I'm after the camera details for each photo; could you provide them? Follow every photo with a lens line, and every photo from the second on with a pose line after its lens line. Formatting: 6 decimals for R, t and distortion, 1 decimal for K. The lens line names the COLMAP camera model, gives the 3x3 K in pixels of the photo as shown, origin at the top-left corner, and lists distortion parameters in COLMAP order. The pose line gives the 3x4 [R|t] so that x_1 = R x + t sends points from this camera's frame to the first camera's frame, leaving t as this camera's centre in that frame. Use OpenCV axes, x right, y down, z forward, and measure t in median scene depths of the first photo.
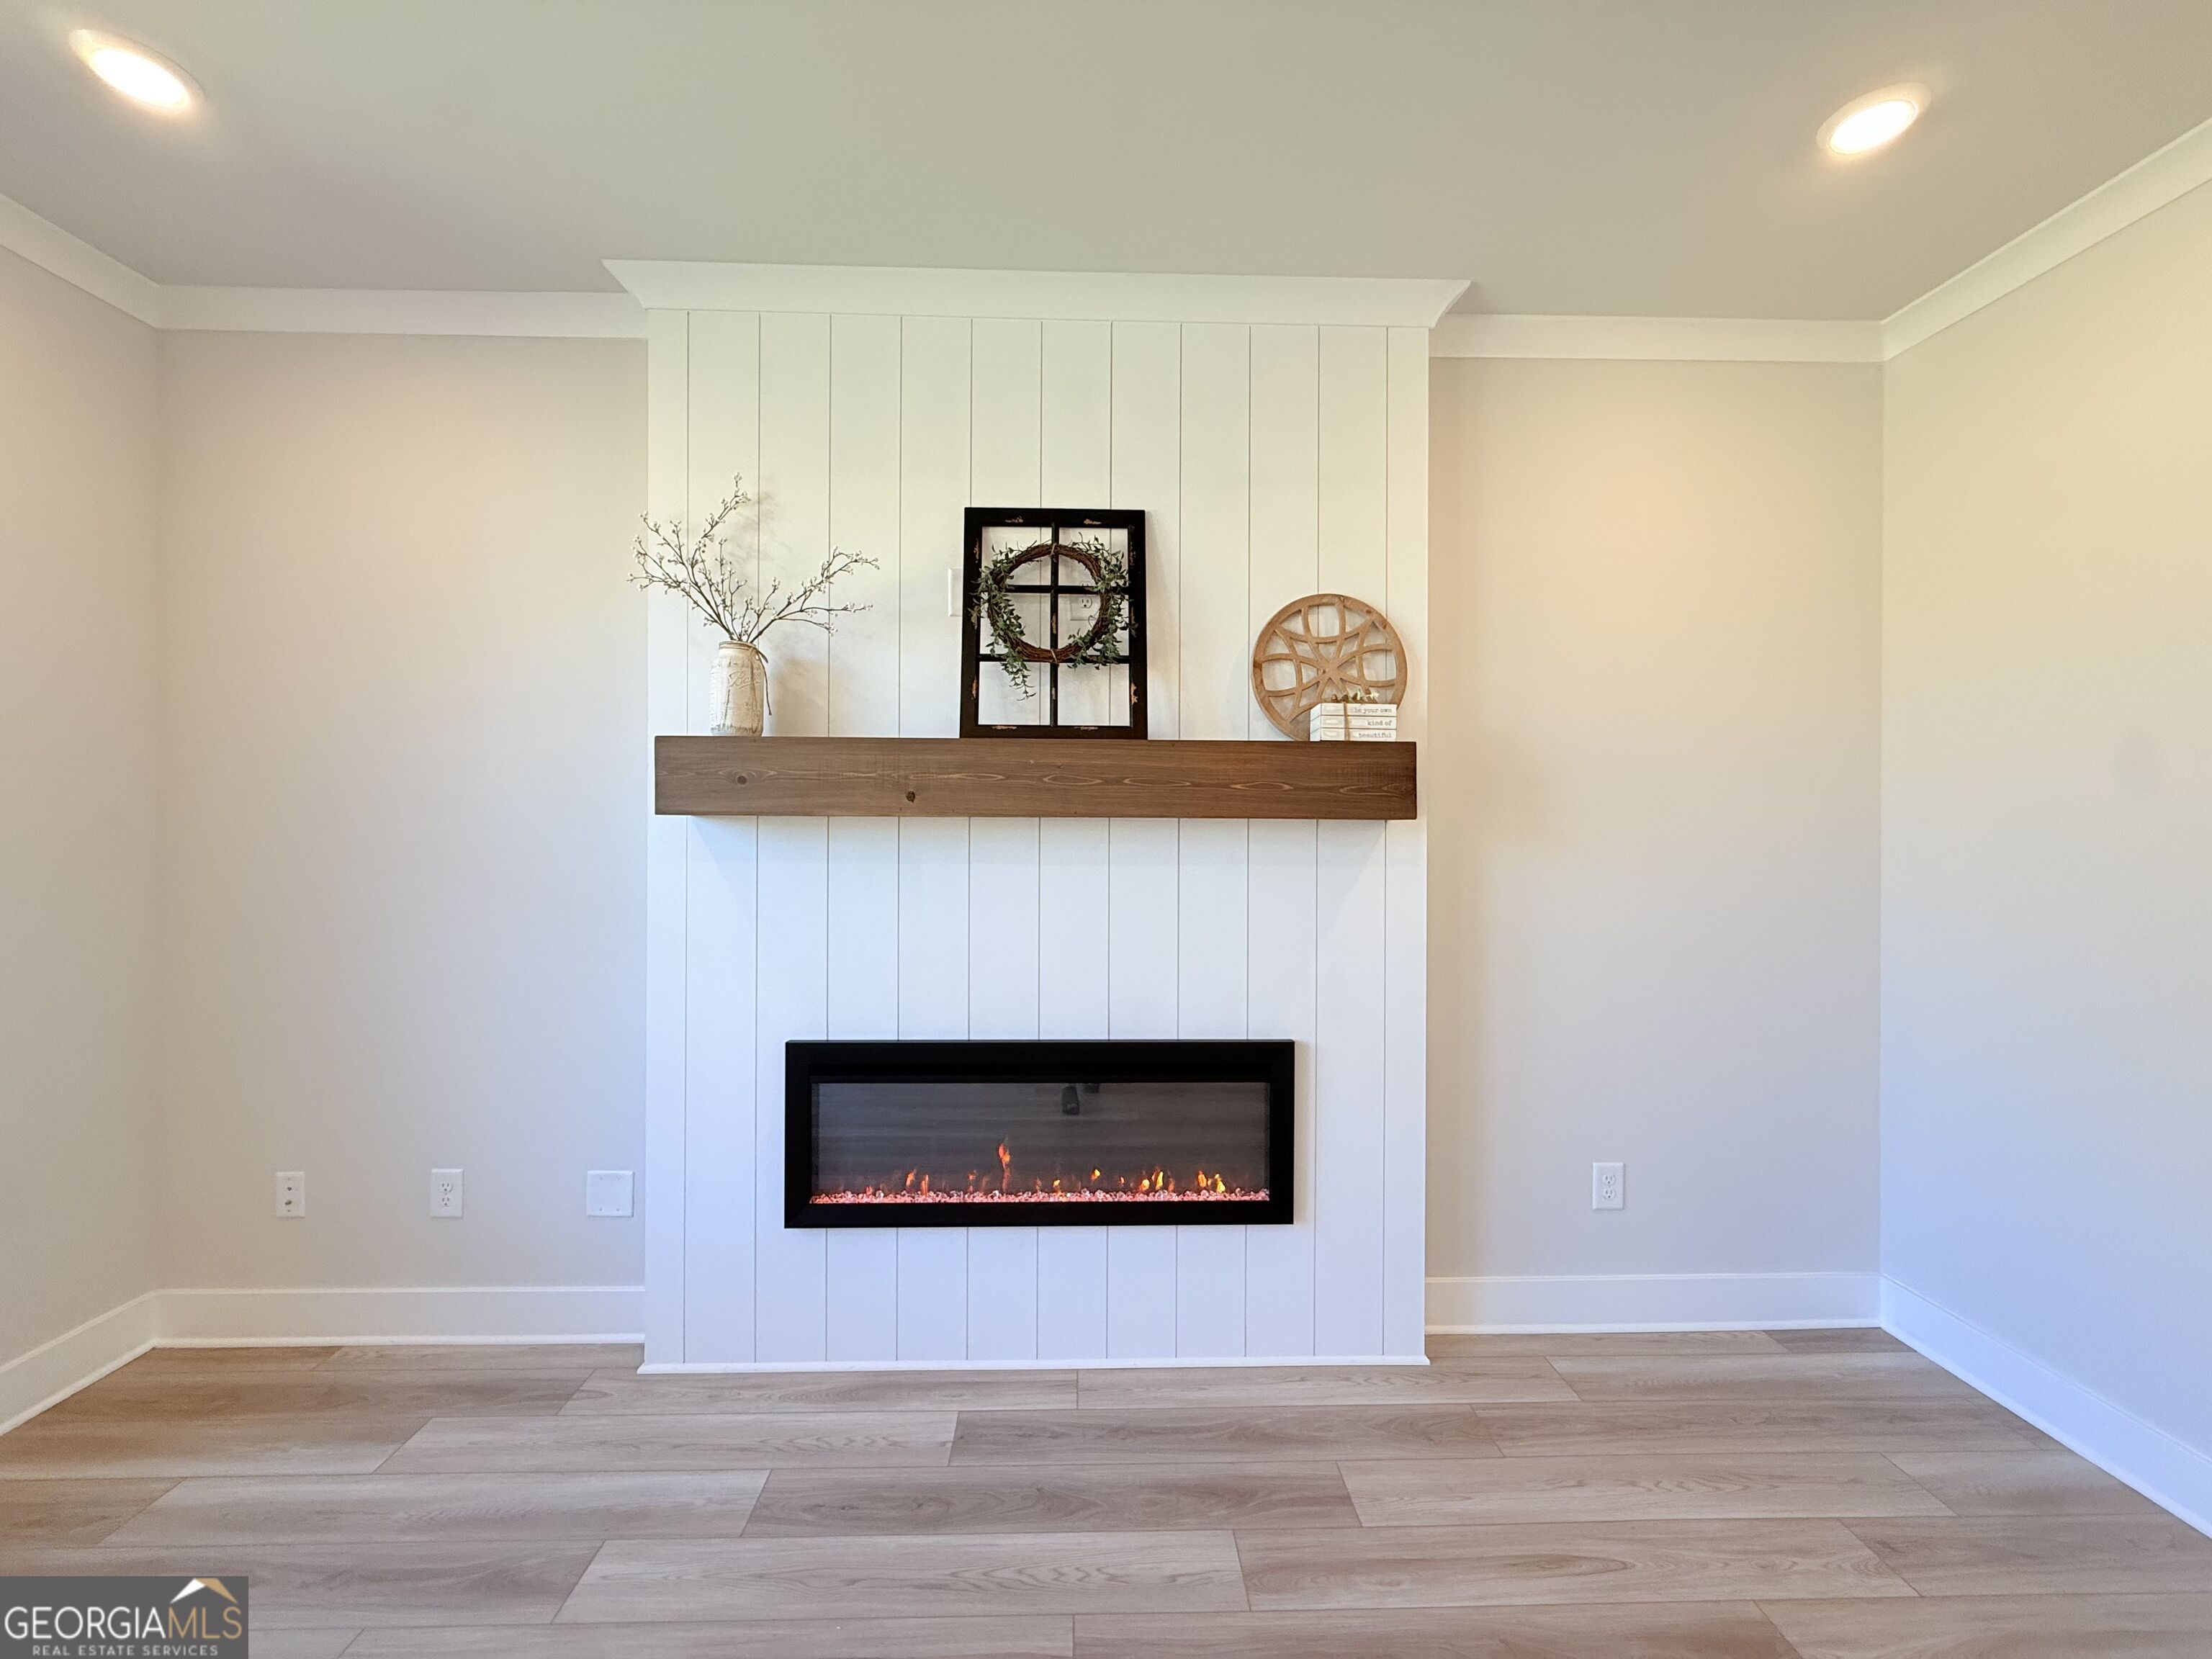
lens RADIAL K [[880.0, 0, 1093.8], [0, 880.0, 814.9], [0, 0, 1]] dist [-0.001285, 0.000546]
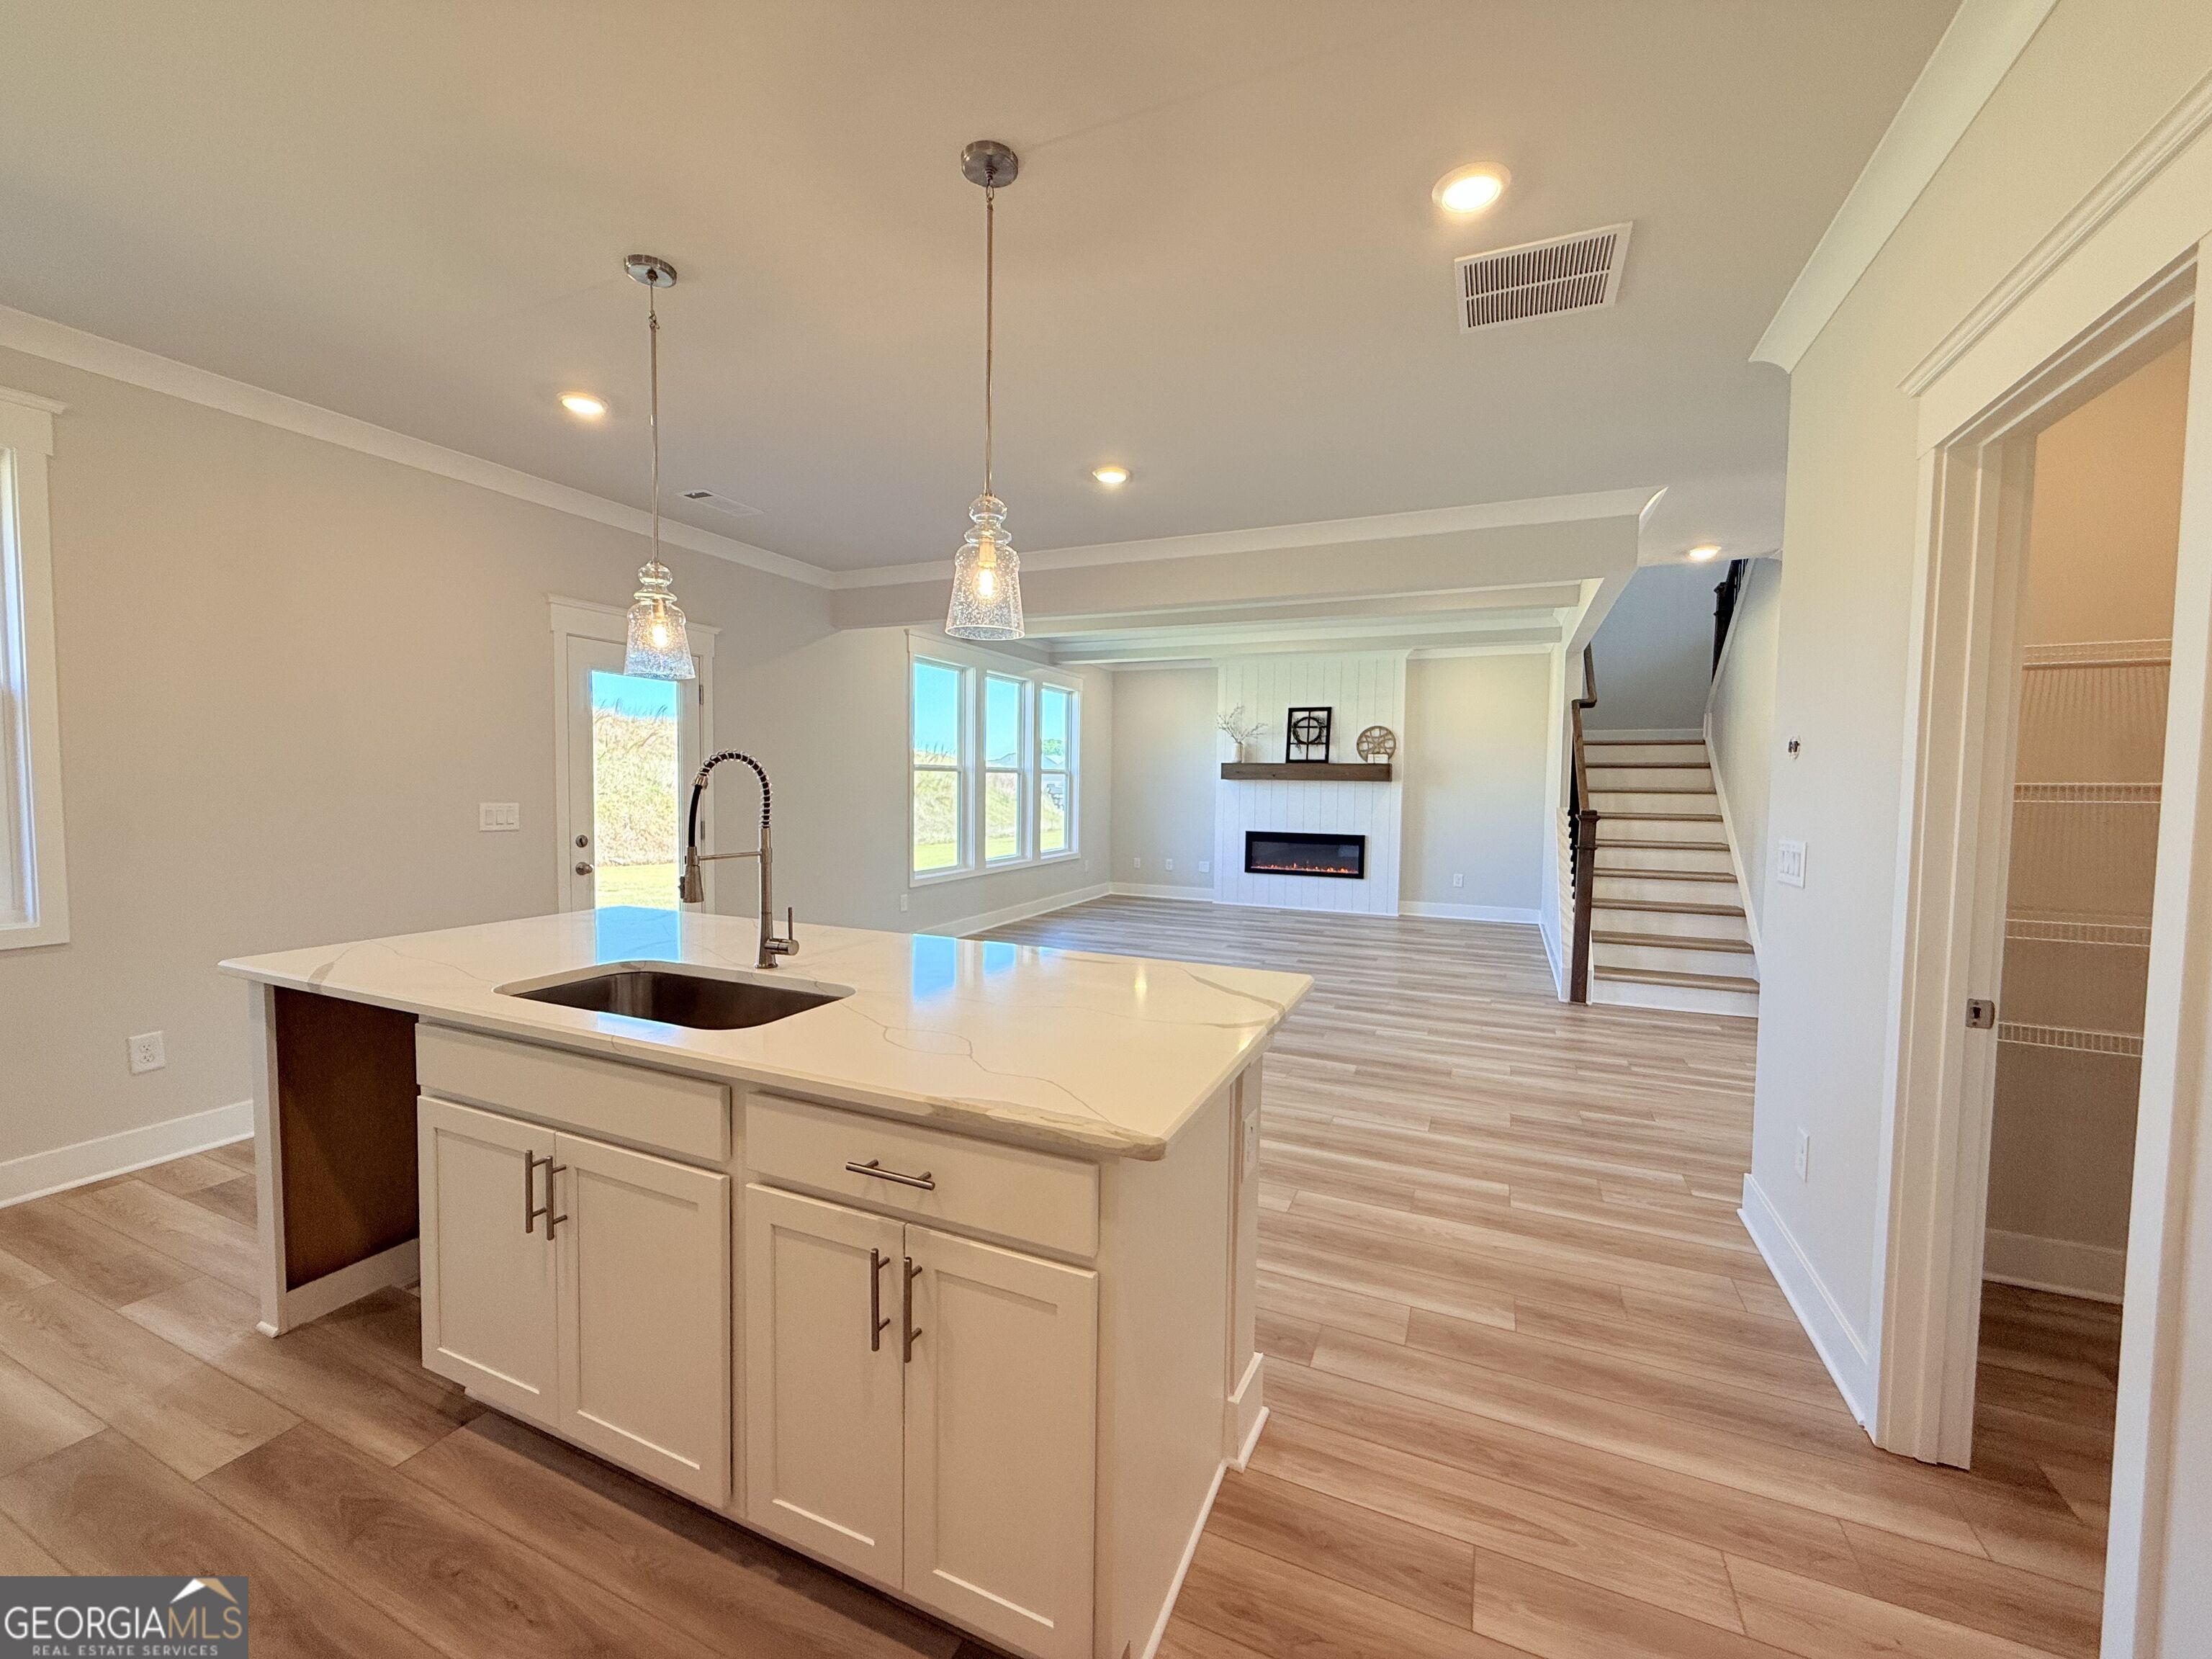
lens RADIAL K [[880.0, 0, 1100.4], [0, 880.0, 830.9], [0, 0, 1]] dist [-0.001285, 0.000546]
pose [[0.900059, 0.030785, -0.434679, 0.915868], [-0.005201, 0.998189, 0.059926, -0.004310], [0.435737, -0.051676, 0.898590, -3.296984]]
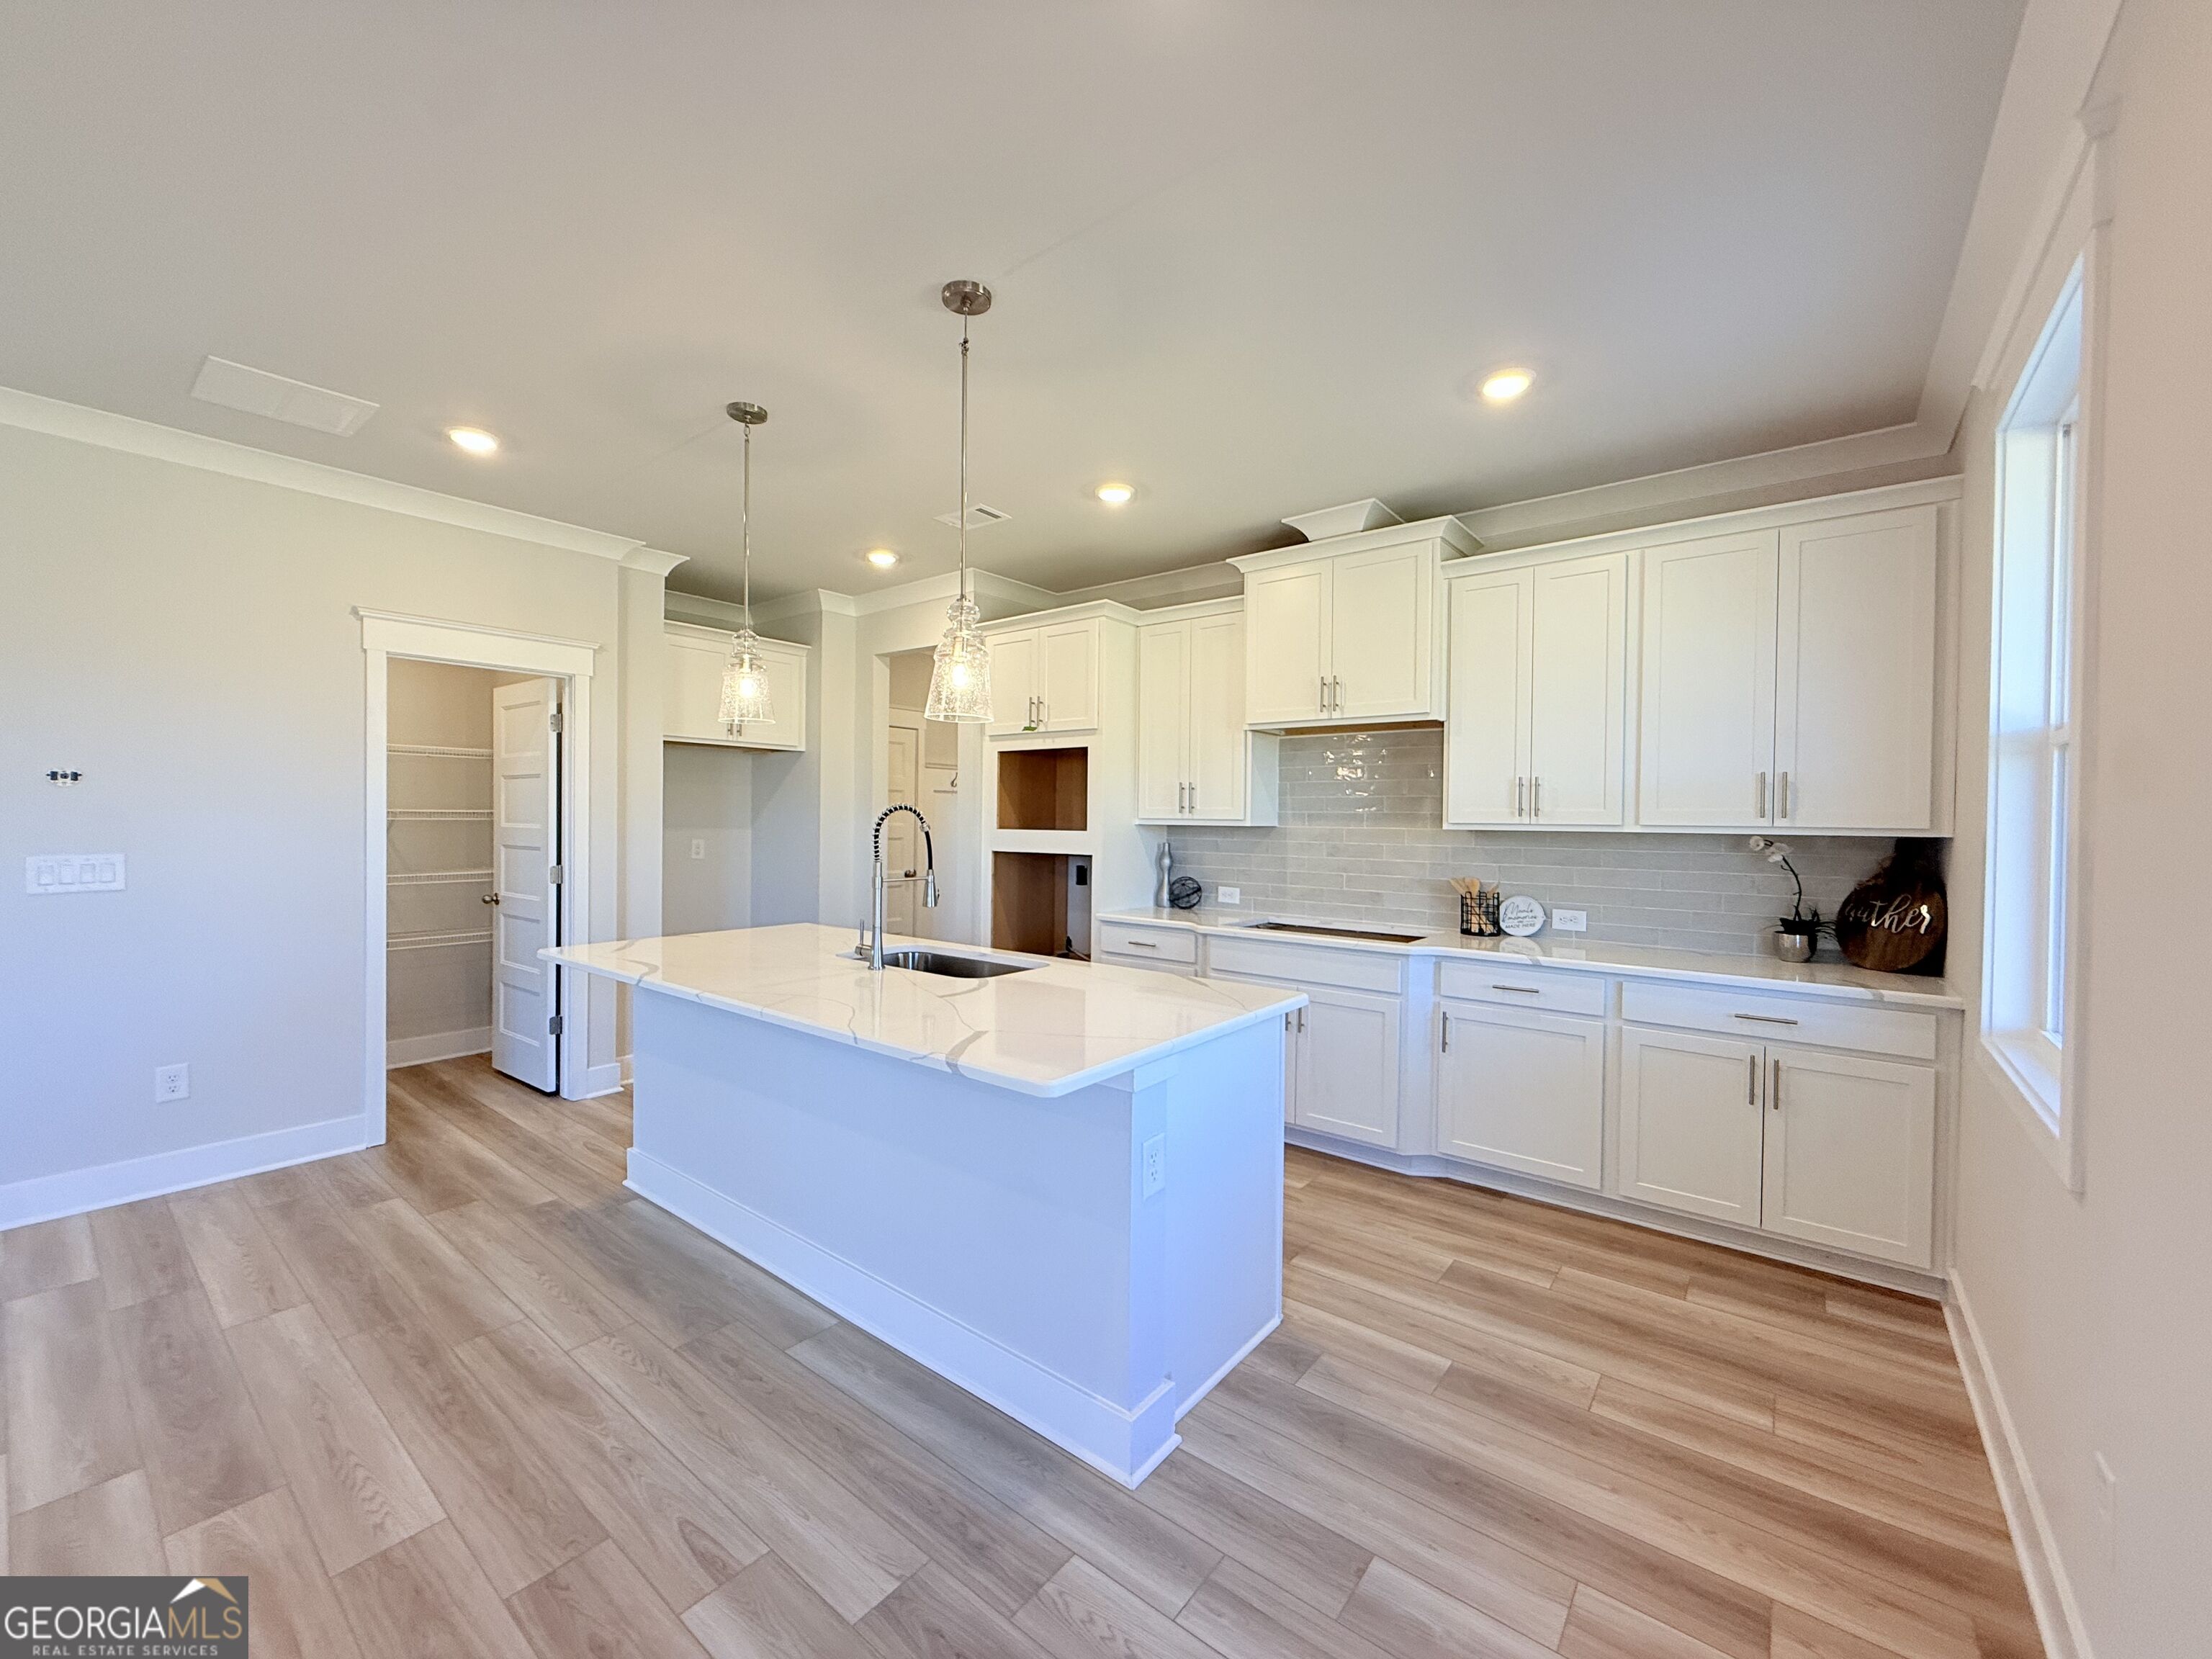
lens RADIAL K [[880.0, 0, 1098.6], [0, 880.0, 827.9], [0, 0, 1]] dist [-0.001285, 0.000546]
pose [[-0.763067, -0.020111, 0.646006, -0.869936], [-0.019011, 0.999782, 0.008669, -0.013537], [-0.646040, -0.005666, -0.763283, -1.846739]]
